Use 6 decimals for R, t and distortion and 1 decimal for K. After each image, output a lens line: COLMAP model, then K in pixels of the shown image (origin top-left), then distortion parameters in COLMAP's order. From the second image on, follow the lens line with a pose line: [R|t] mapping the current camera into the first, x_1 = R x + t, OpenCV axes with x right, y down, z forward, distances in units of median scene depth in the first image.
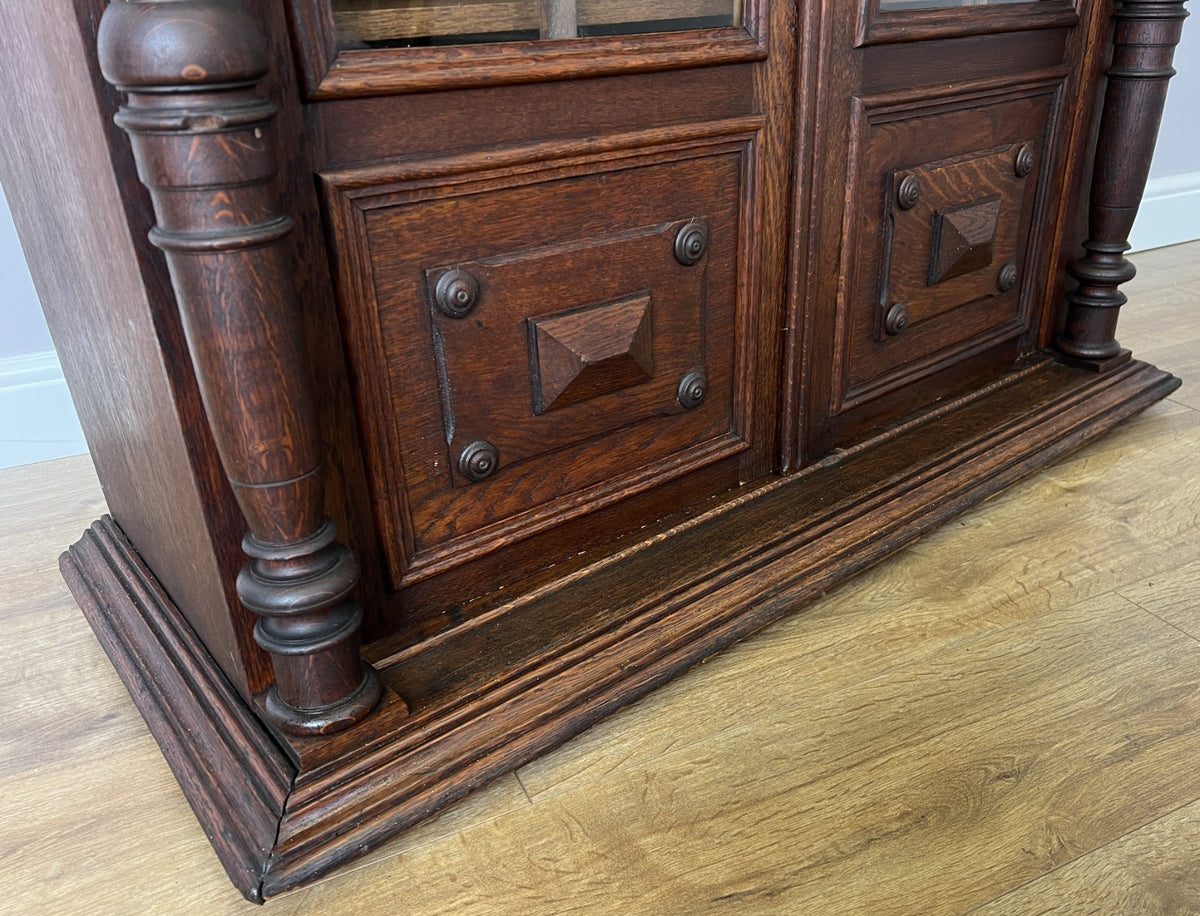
lens RADIAL K [[969.1, 0, 639.2], [0, 969.1, 491.2], [0, 0, 1]] dist [0.065638, -0.094634]
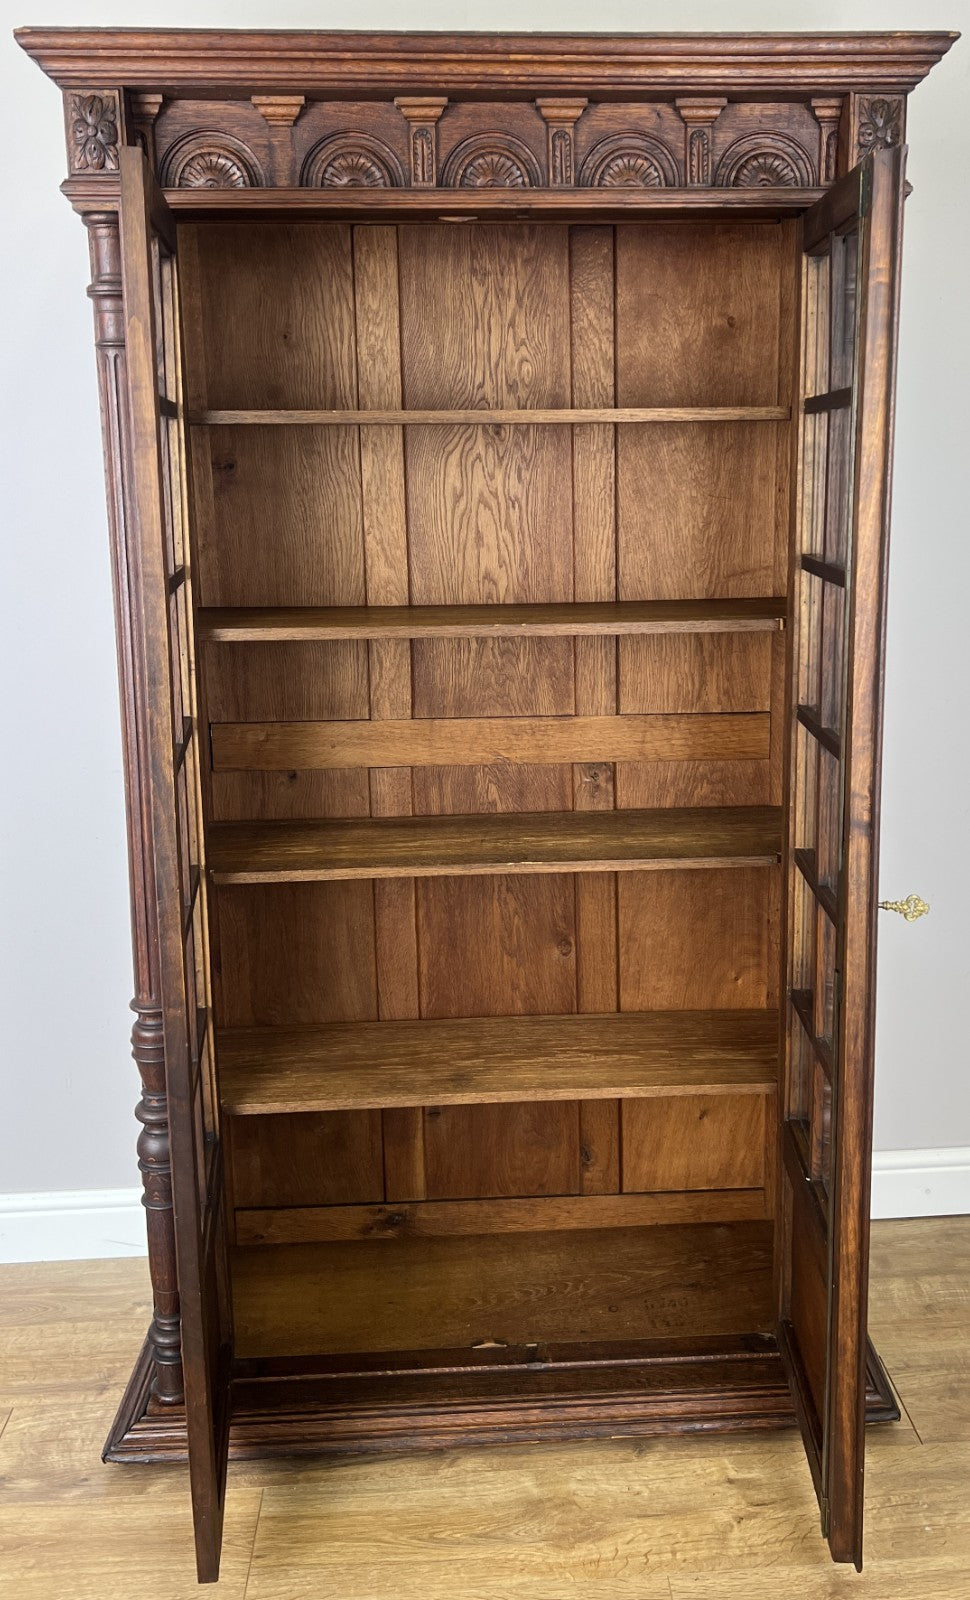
lens RADIAL K [[1346.7, 0, 562.8], [0, 1346.7, 682.4], [0, 0, 1]] dist [0.008284, 0.006323]
pose [[0.805422, 0.122914, -0.579817, 1.676475], [-0.288159, 0.936068, -0.201845, -0.784210], [0.517938, 0.329650, 0.789349, -1.283323]]
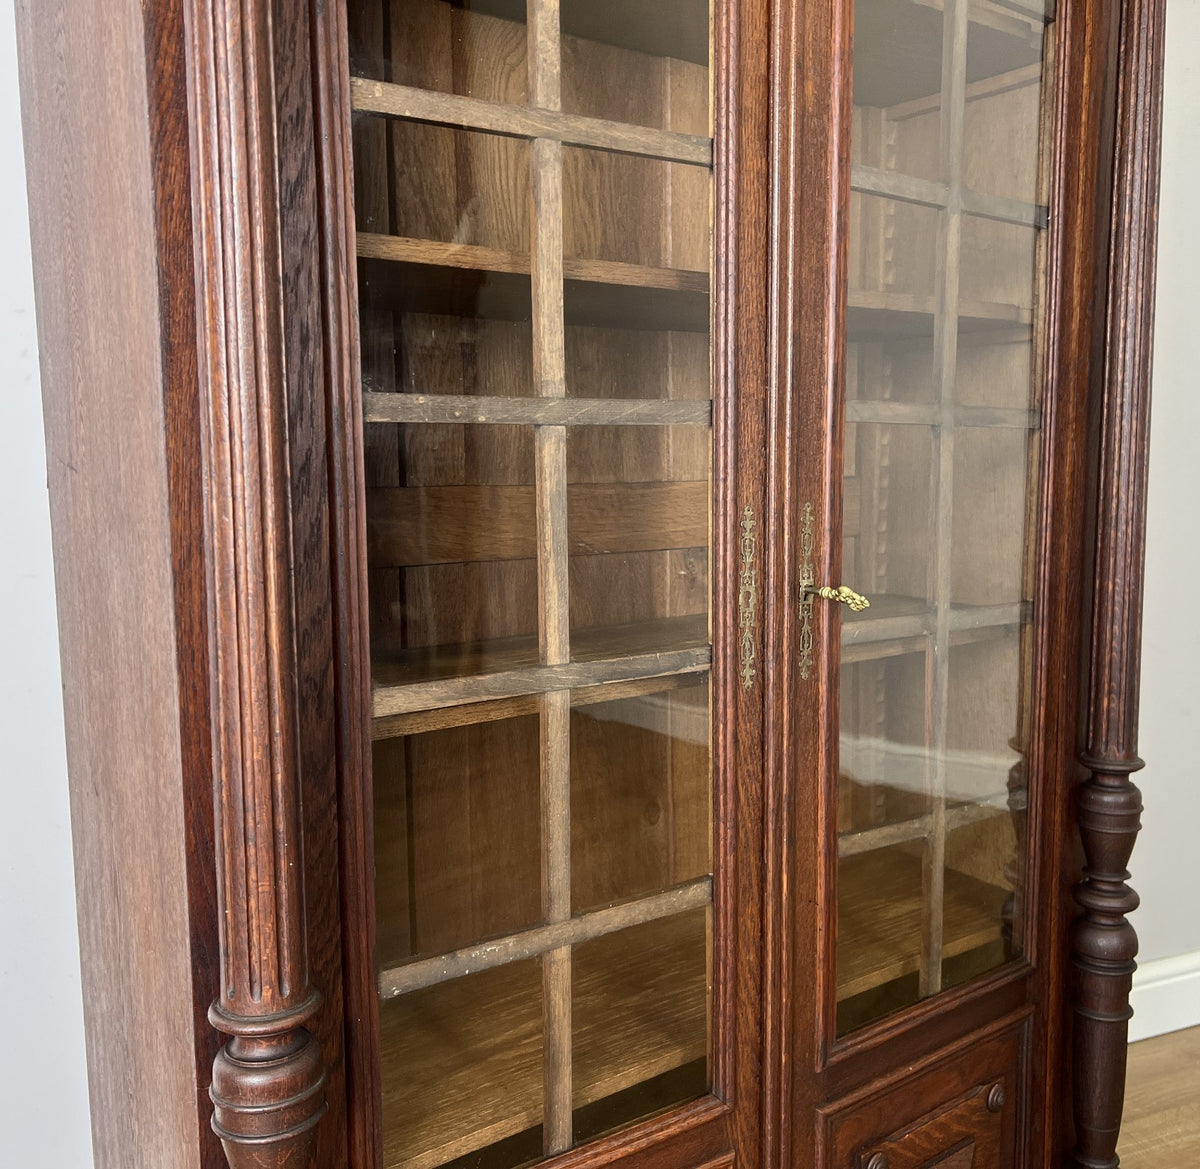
lens RADIAL K [[1165.1, 0, 642.2], [0, 1165.1, 592.5], [0, 0, 1]] dist [-0.005508, -0.004294]
pose [[0.997836, 0.029640, -0.058685, 0.080420], [-0.048461, 0.934798, -0.351859, -0.515339], [0.044429, 0.353942, 0.934212, -0.557938]]
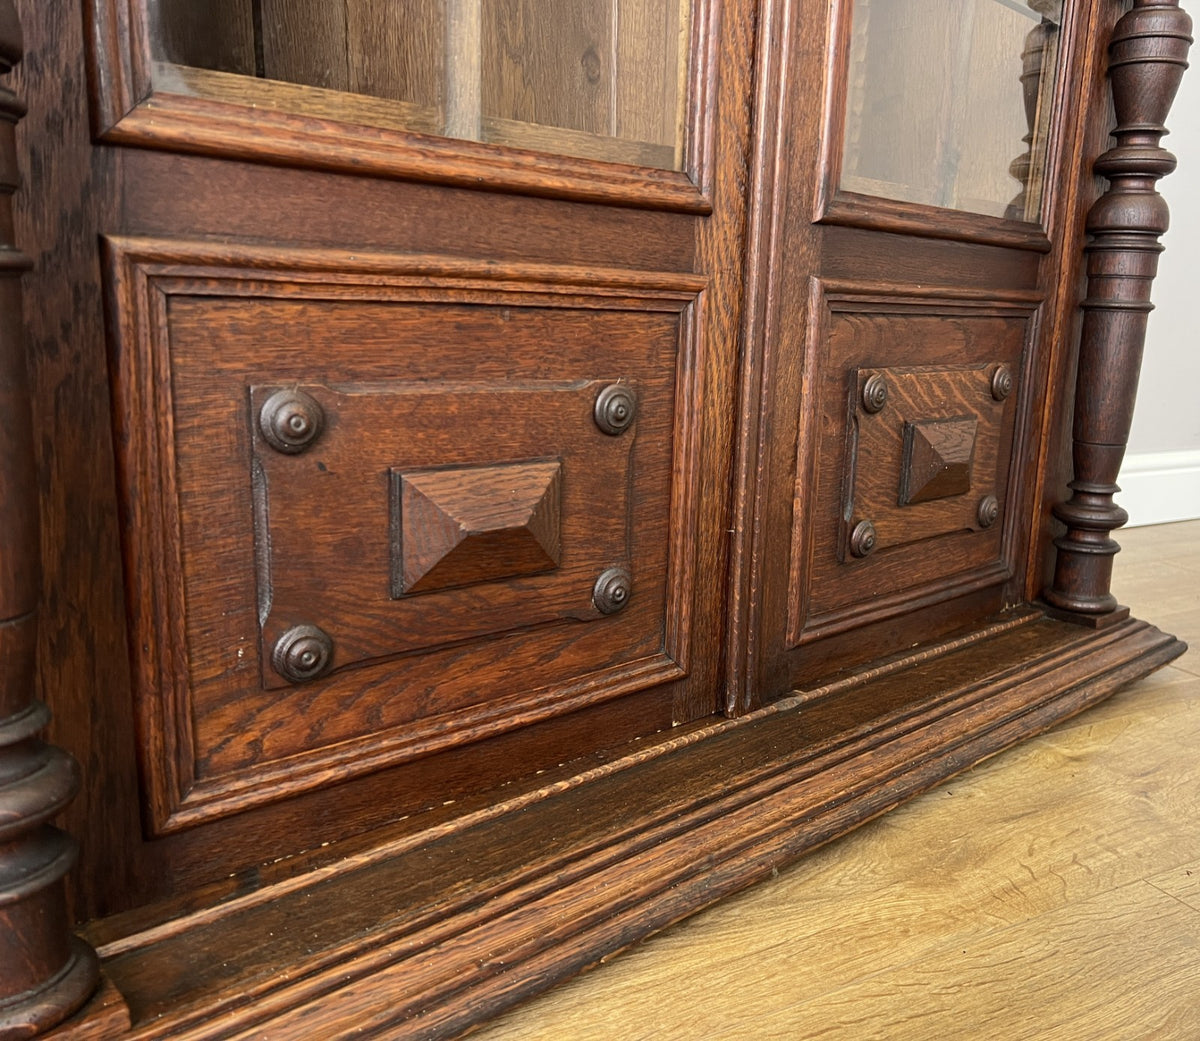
lens RADIAL K [[1028.6, 0, 685.1], [0, 1028.6, 526.9], [0, 0, 1]] dist [0.077055, -0.122212]
pose [[0.995924, 0.052846, 0.073094, 0.053098], [-0.032094, 0.964974, -0.260377, 0.064865], [-0.084293, 0.256970, 0.962736, 0.182808]]
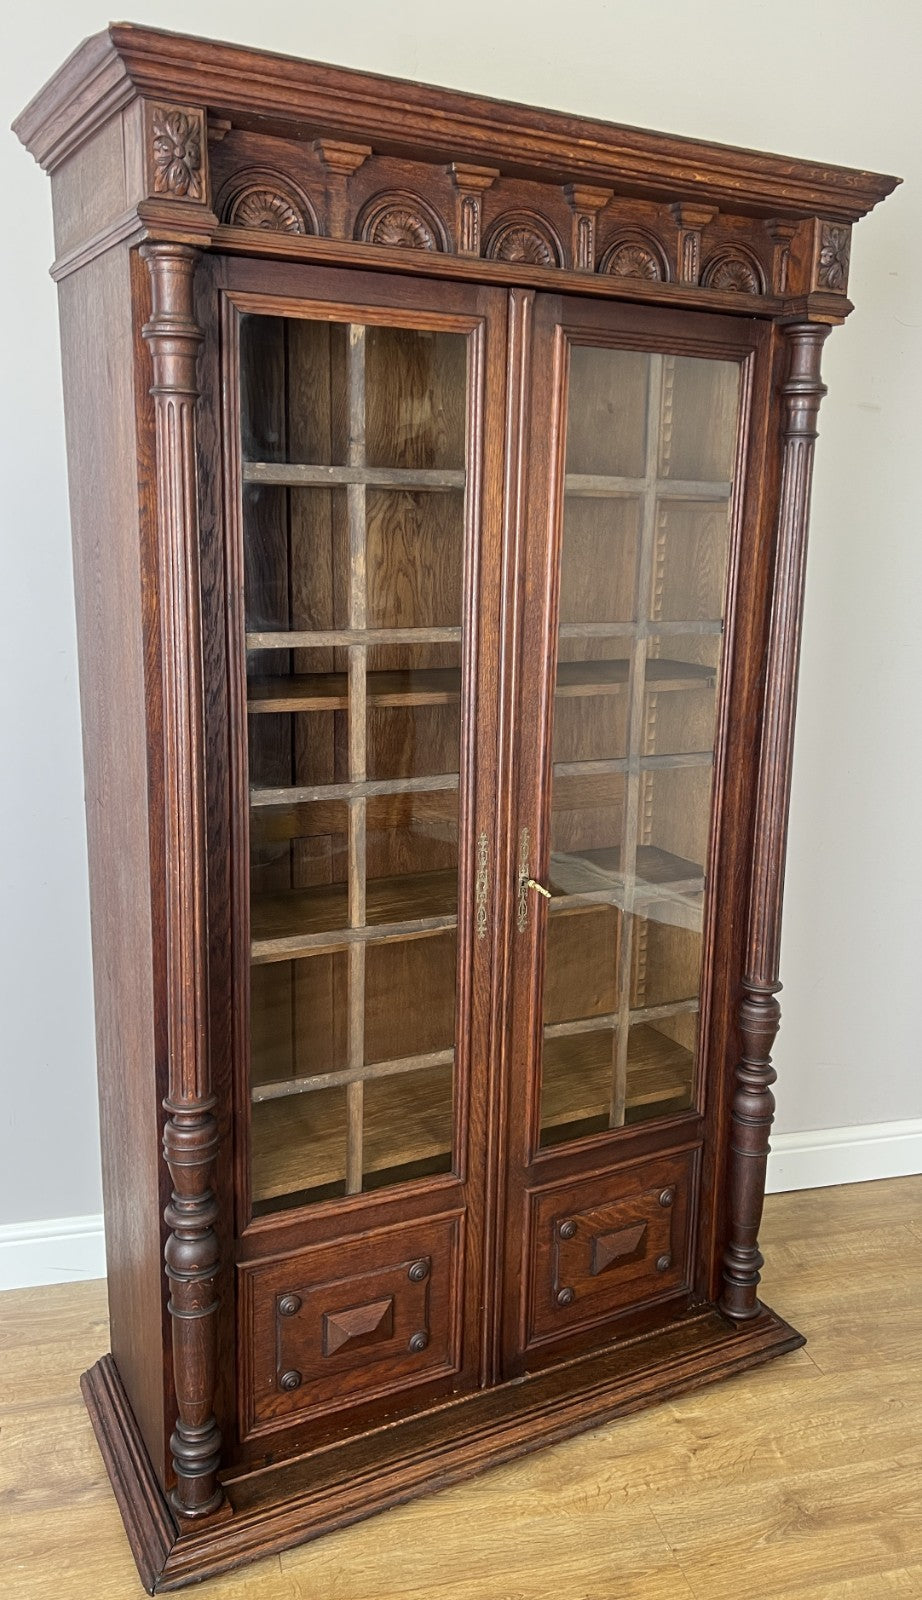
lens RADIAL K [[1268.2, 0, 506.0], [0, 1268.2, 783.2], [0, 0, 1]] dist [0.022975, -0.015674]
pose [[0.981161, 0.088441, -0.171760, 0.574729], [-0.132325, 0.955419, -0.263940, -0.535720], [0.140760, 0.281696, 0.949123, -1.681068]]
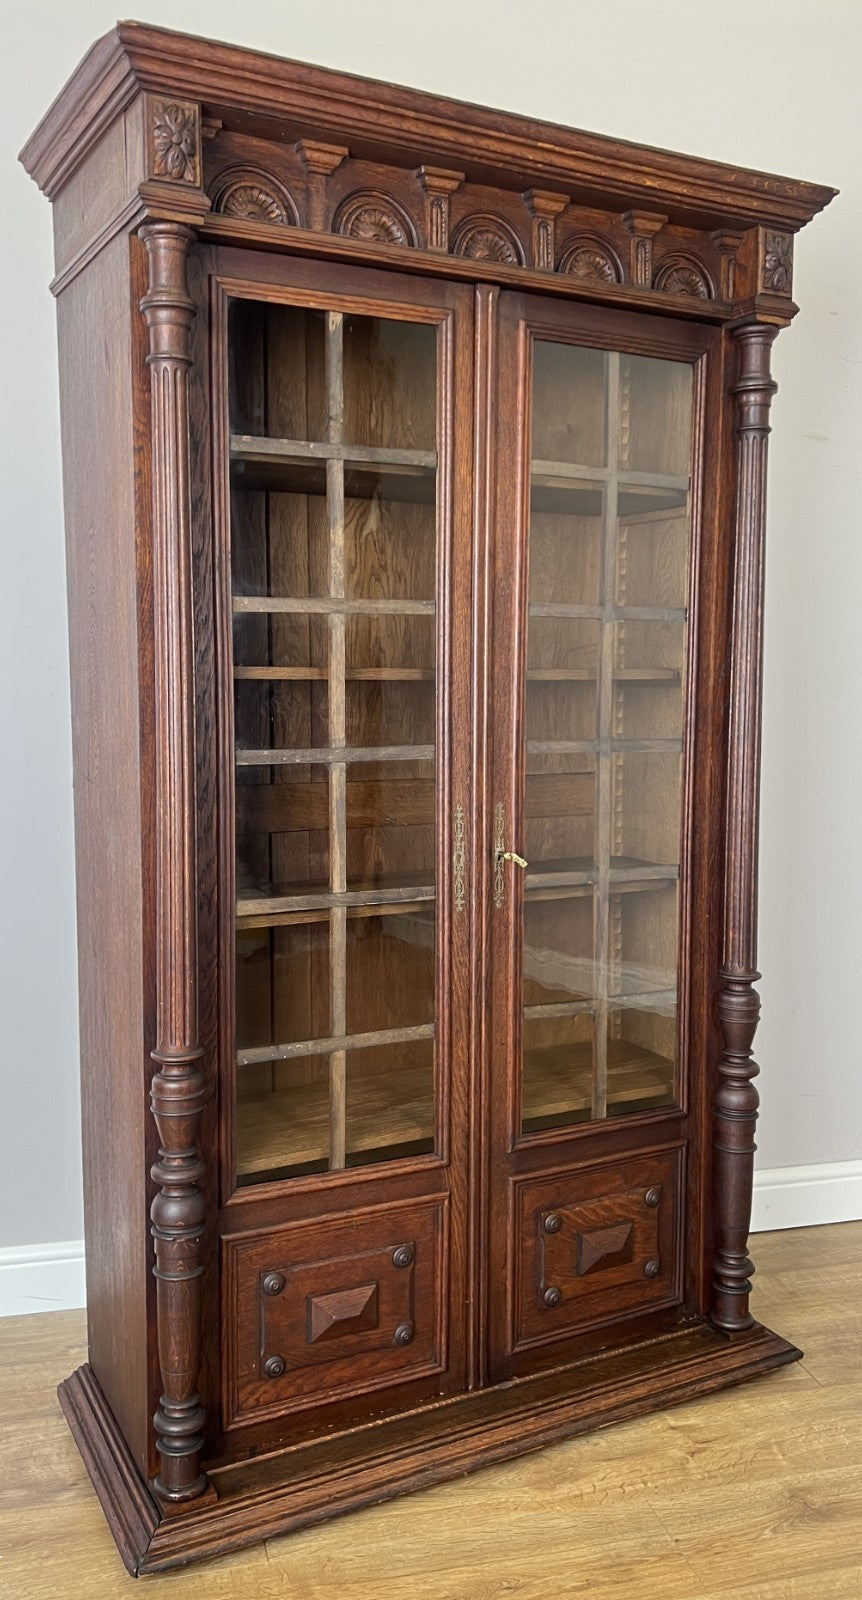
lens RADIAL K [[1285.1, 0, 431.0], [0, 1285.1, 800.0], [0, 0, 1]] dist [0.024863, -0.012208]
pose [[0.977948, 0.047941, -0.203270, 0.578895], [-0.121465, 0.922317, -0.366849, -0.156636], [0.169892, 0.383449, 0.907801, -1.652343]]
